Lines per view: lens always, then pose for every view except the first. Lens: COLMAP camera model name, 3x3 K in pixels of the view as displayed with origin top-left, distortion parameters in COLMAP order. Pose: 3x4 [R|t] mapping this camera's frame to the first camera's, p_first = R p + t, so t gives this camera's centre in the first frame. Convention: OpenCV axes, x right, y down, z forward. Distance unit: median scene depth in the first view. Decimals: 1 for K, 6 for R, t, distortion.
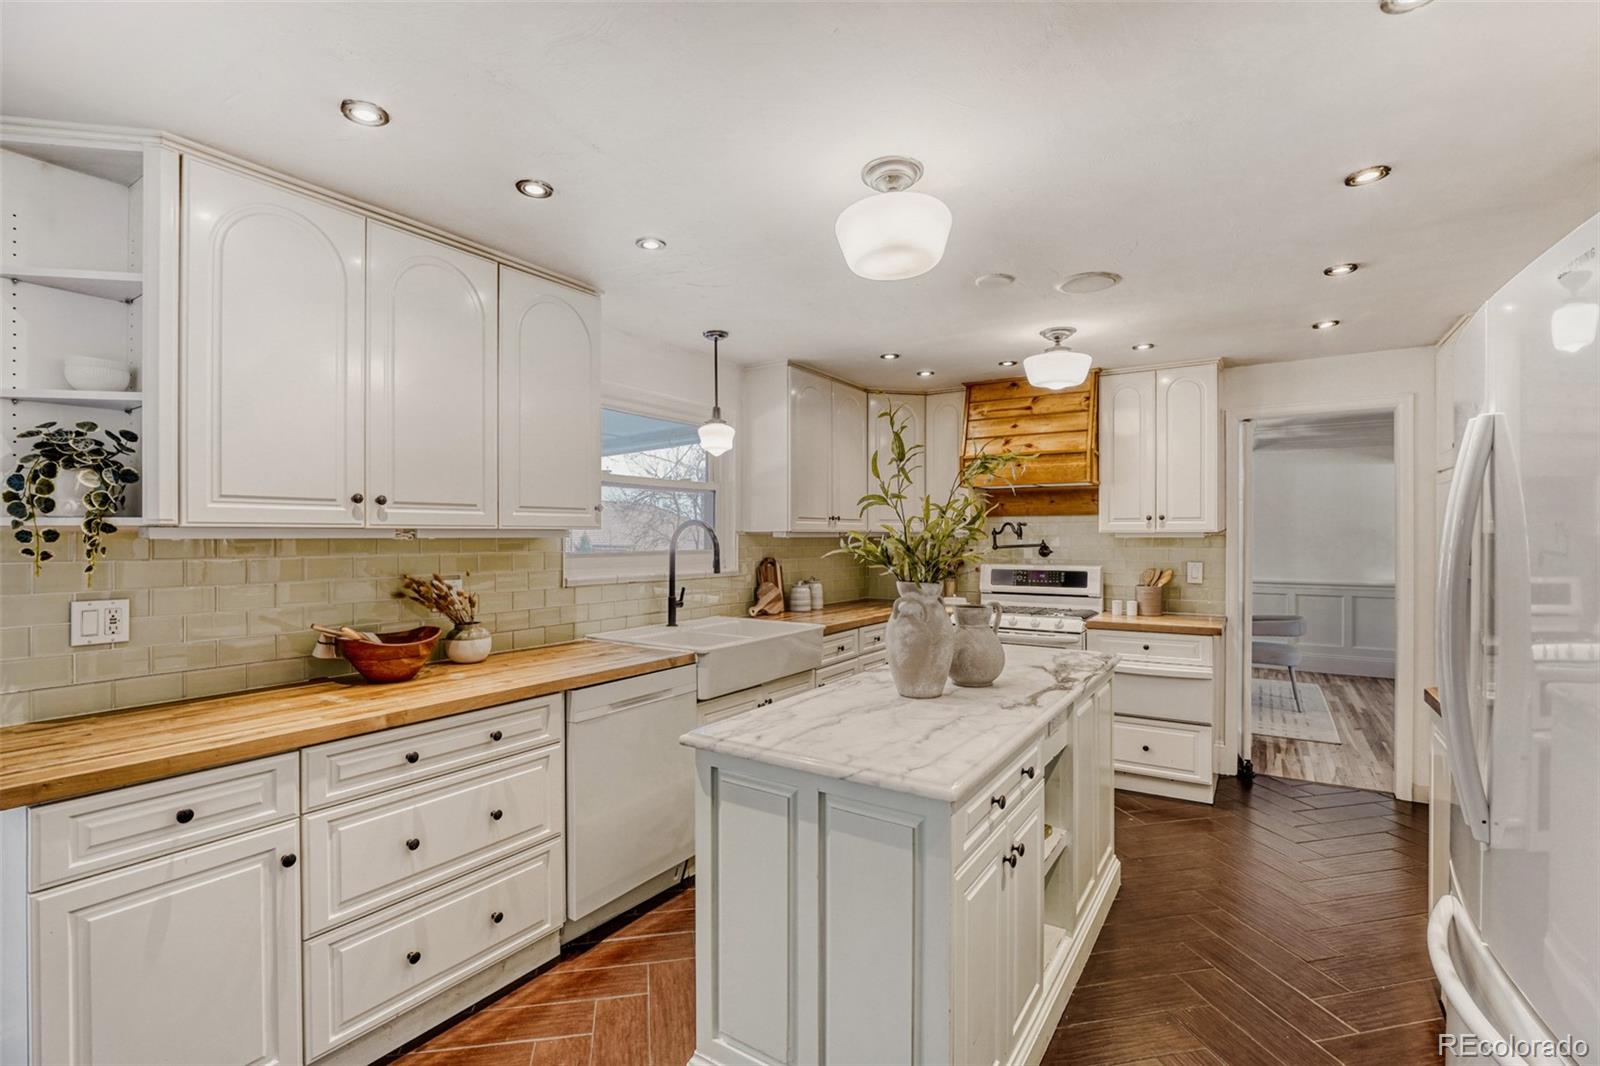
lens RADIAL K [[729.8, 0, 744.9], [0, 729.8, 541.1], [0, 0, 1]] dist [-0.015171, -0.002729]
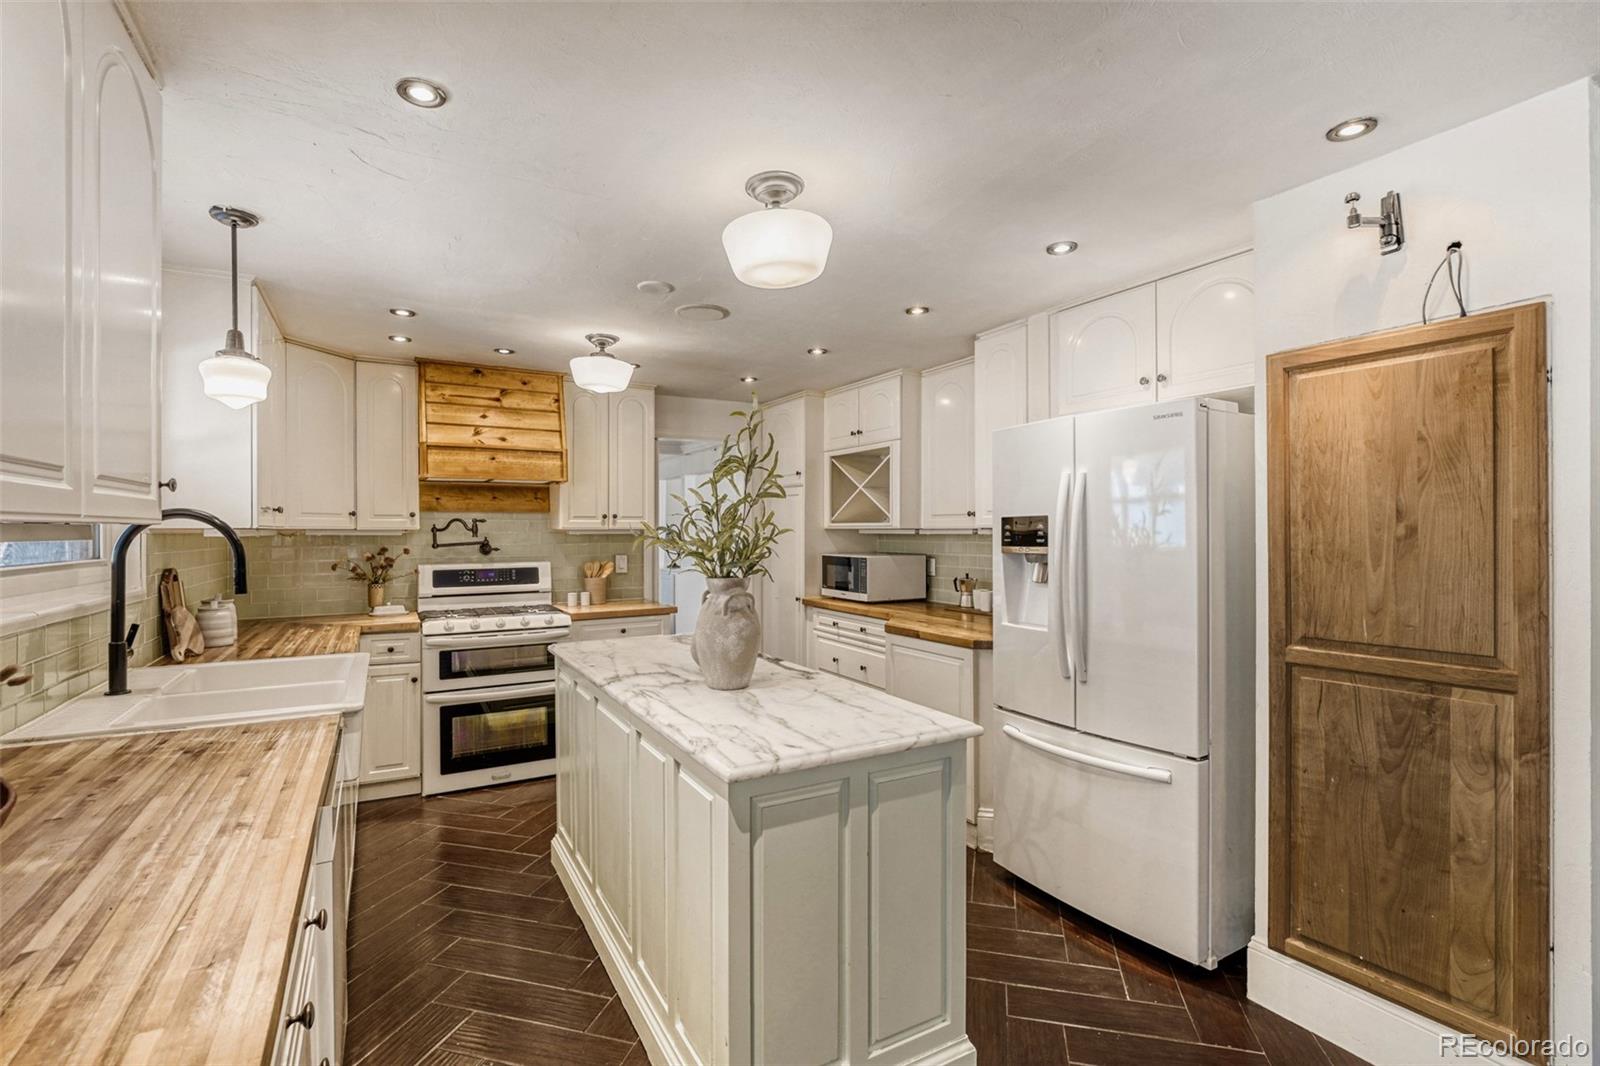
lens RADIAL K [[729.8, 0, 829.3], [0, 729.8, 537.3], [0, 0, 1]] dist [-0.015171, -0.002729]
pose [[0.413607, -0.010345, 0.910397, -0.306887], [0.010715, 0.999921, 0.006495, -0.003160], [-0.910393, 0.007069, 0.413685, 0.209758]]
